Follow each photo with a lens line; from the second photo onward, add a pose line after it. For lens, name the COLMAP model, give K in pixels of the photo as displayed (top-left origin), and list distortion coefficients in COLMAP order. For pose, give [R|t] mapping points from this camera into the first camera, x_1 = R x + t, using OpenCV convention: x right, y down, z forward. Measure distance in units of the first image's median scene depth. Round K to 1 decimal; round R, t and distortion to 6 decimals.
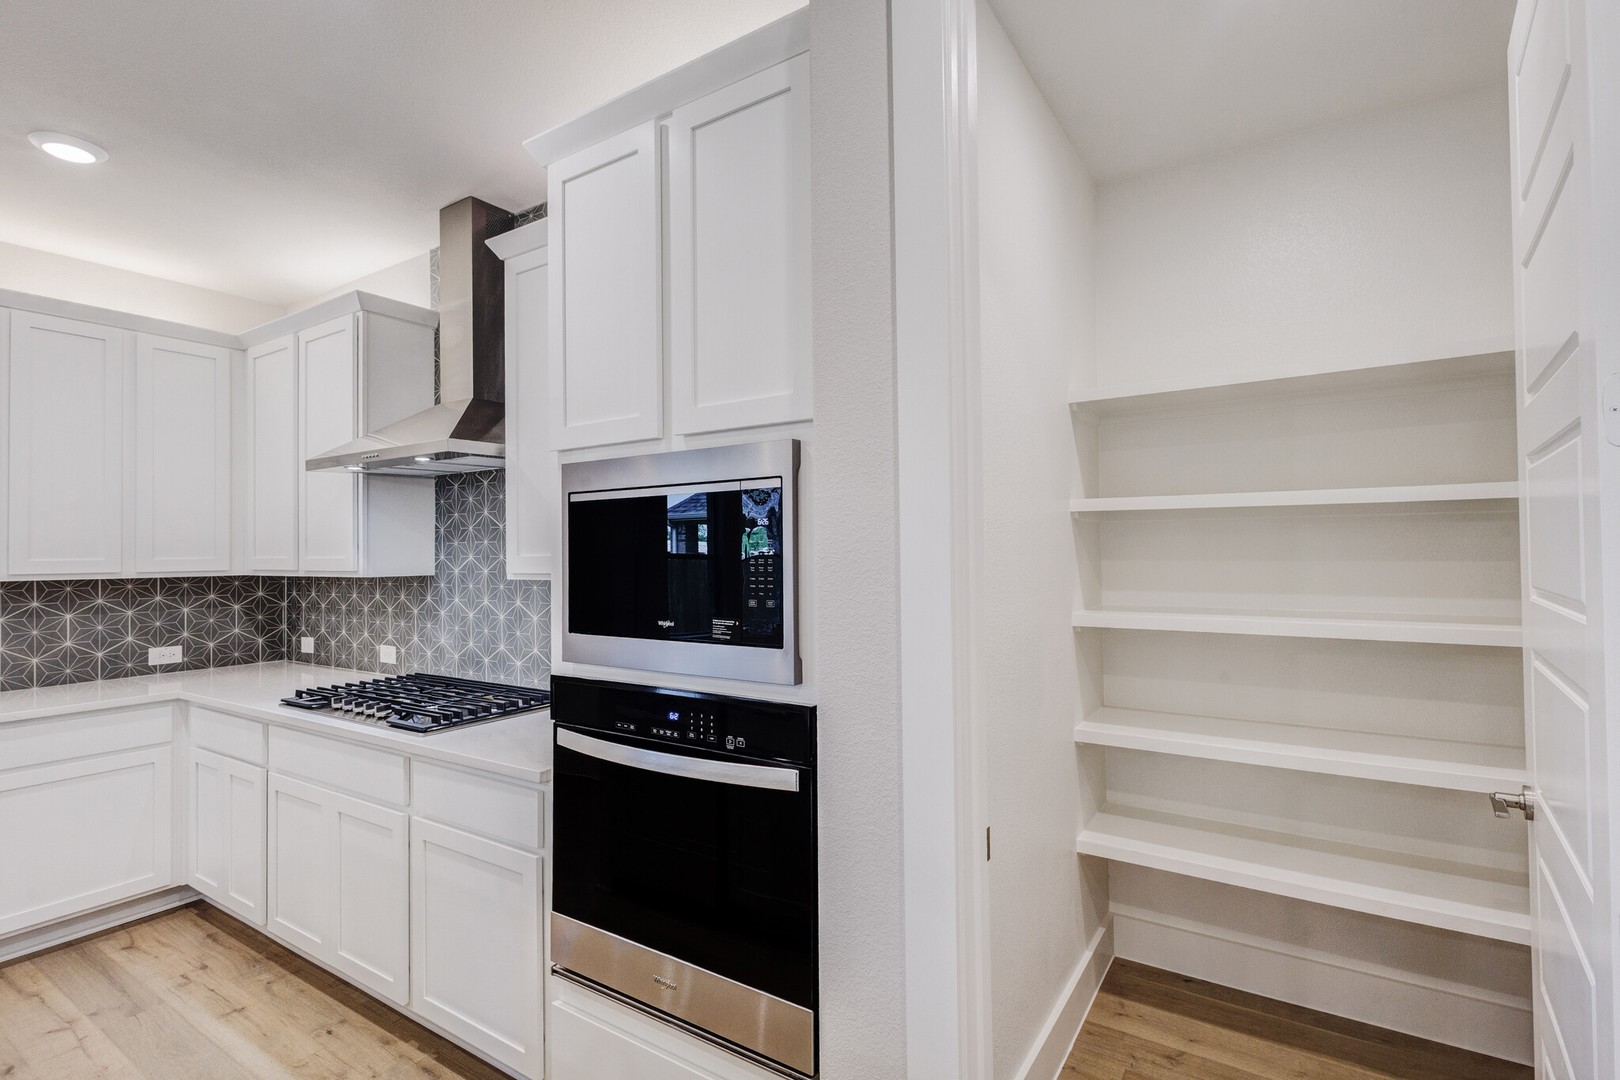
lens RADIAL K [[744.3, 0, 814.5], [0, 744.3, 540.5], [0, 0, 1]] dist [0.006347, -0.001988]
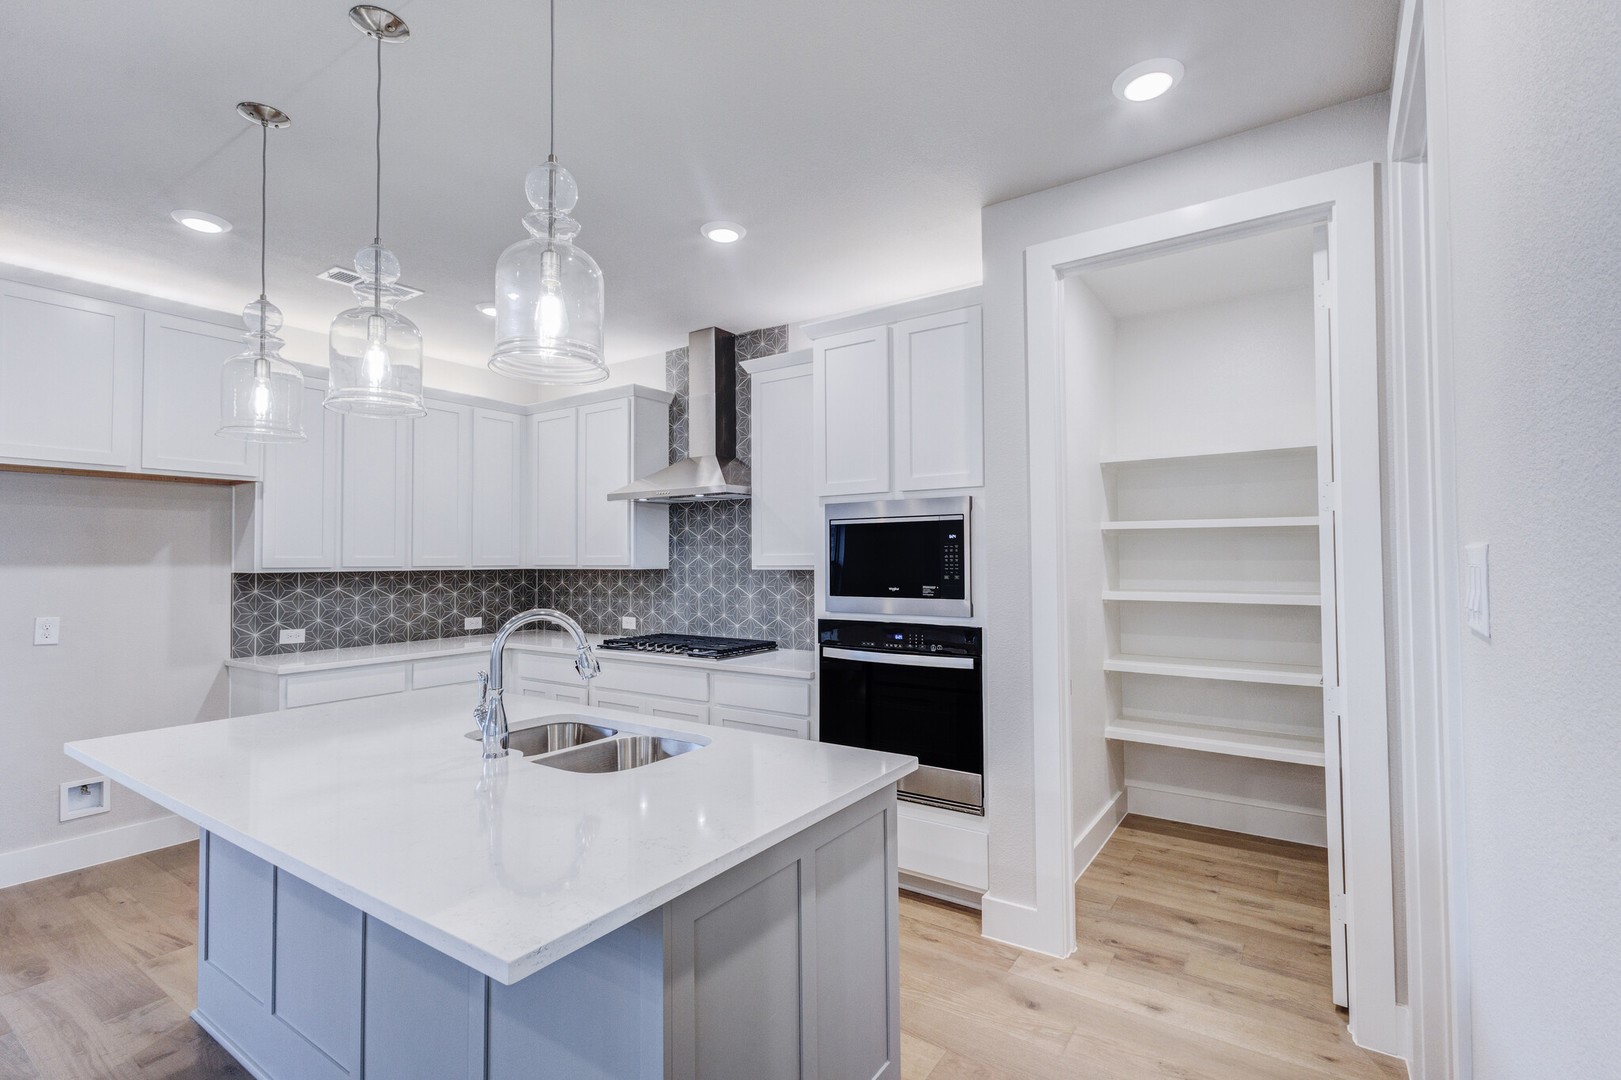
lens RADIAL K [[731.8, 0, 810.5], [0, 731.8, 540.0], [0, 0, 1]] dist [0.002301, -0.000281]
pose [[0.999756, 0.004614, -0.021613, -0.233793], [-0.004864, 0.999922, -0.011504, 0.004943], [0.021558, 0.011606, 0.999700, -0.558786]]
